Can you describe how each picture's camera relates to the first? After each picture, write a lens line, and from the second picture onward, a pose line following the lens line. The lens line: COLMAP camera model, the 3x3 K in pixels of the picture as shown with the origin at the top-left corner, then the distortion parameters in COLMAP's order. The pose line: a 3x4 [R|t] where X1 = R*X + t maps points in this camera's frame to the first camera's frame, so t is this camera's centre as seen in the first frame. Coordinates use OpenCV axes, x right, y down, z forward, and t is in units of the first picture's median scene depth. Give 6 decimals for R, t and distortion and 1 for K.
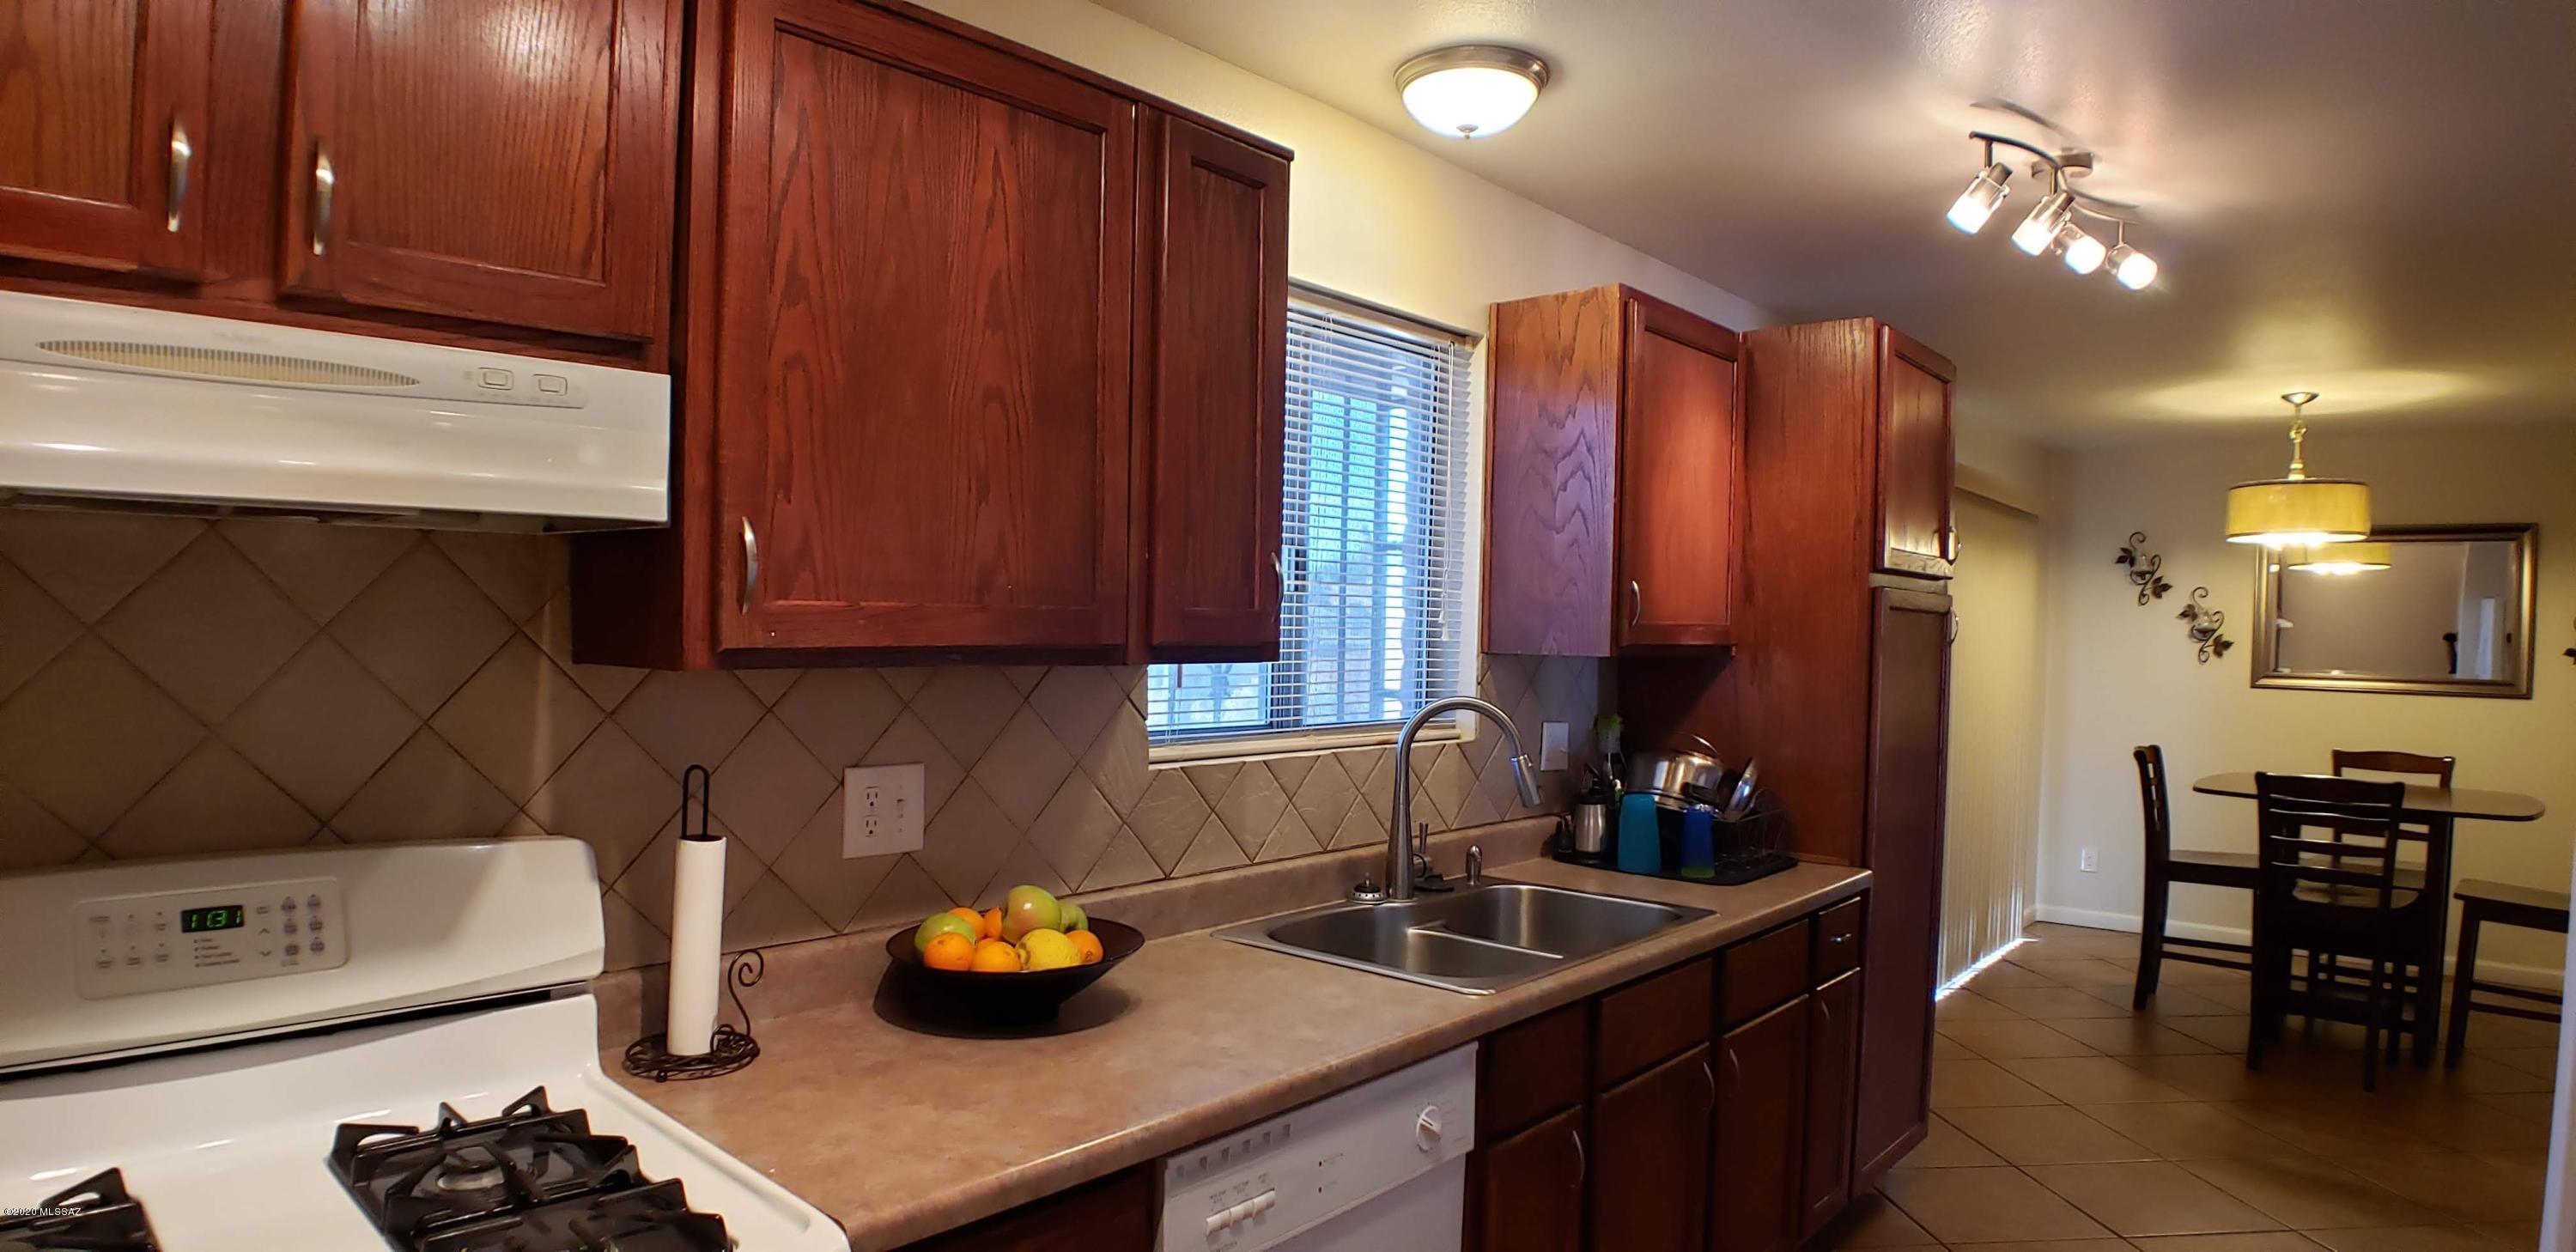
lens RADIAL K [[1386.9, 0, 1265.9], [0, 1386.9, 680.5], [0, 0, 1]] dist [-0.066720, -0.004234]
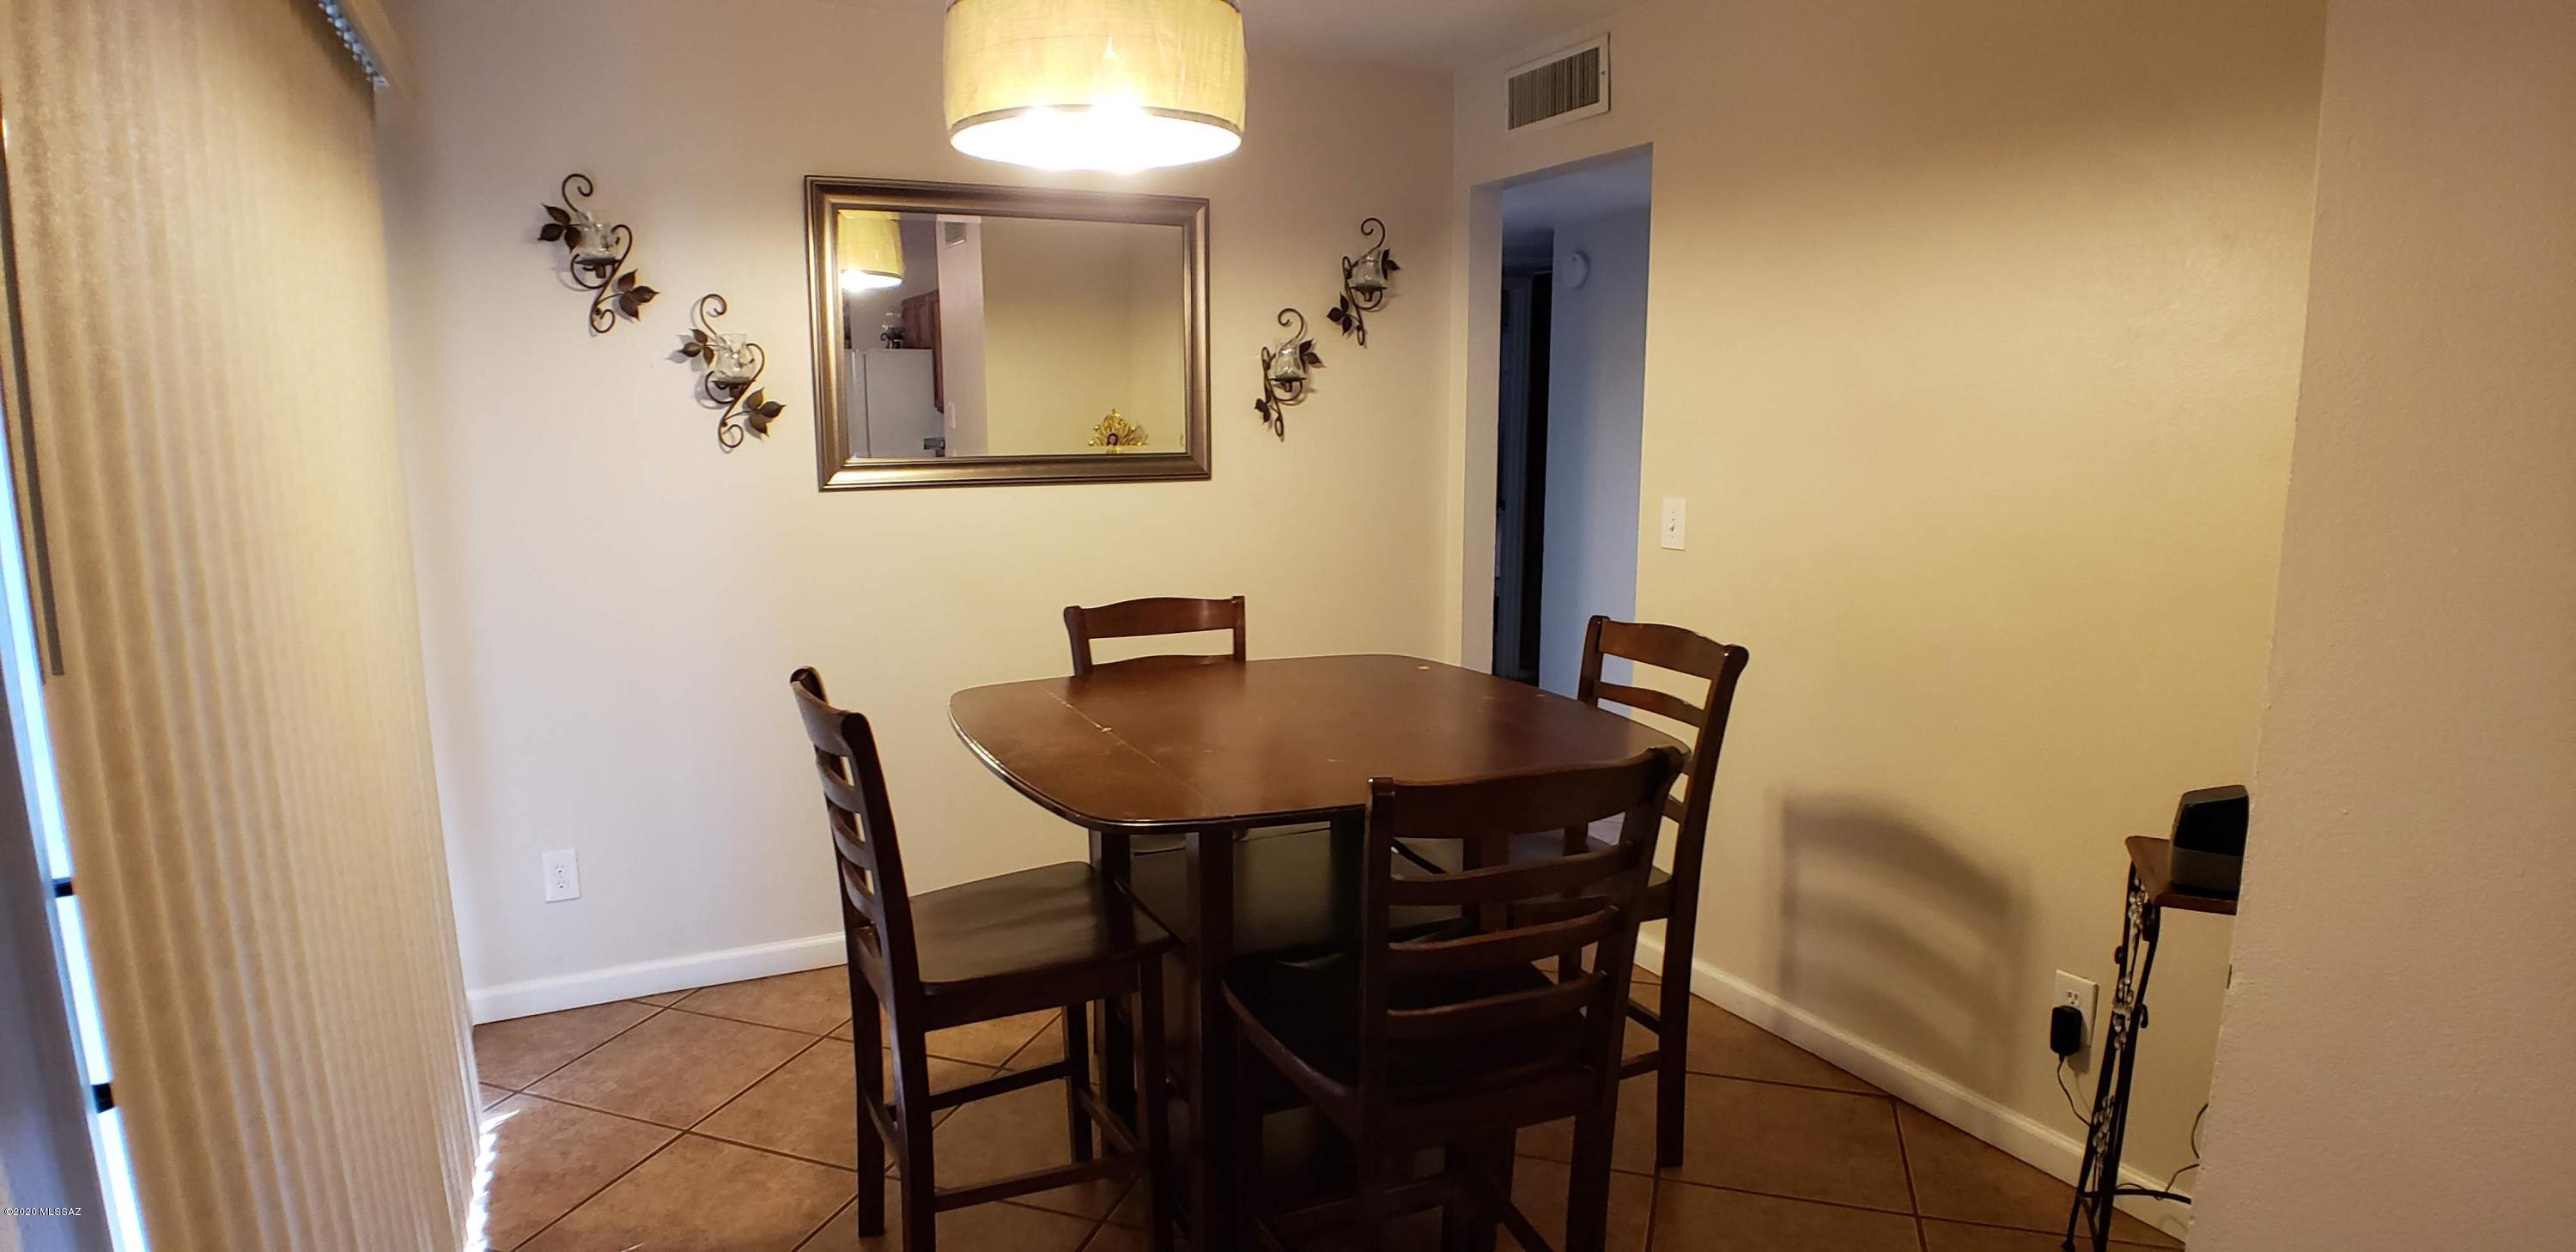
lens RADIAL K [[1386.9, 0, 1266.7], [0, 1386.9, 625.3], [0, 0, 1]] dist [-0.066720, -0.004234]
pose [[0.388040, -0.160710, 0.907523, 0.298257], [0.053249, 0.986944, 0.152006, -0.014984], [-0.920103, -0.010660, 0.391531, 0.610934]]
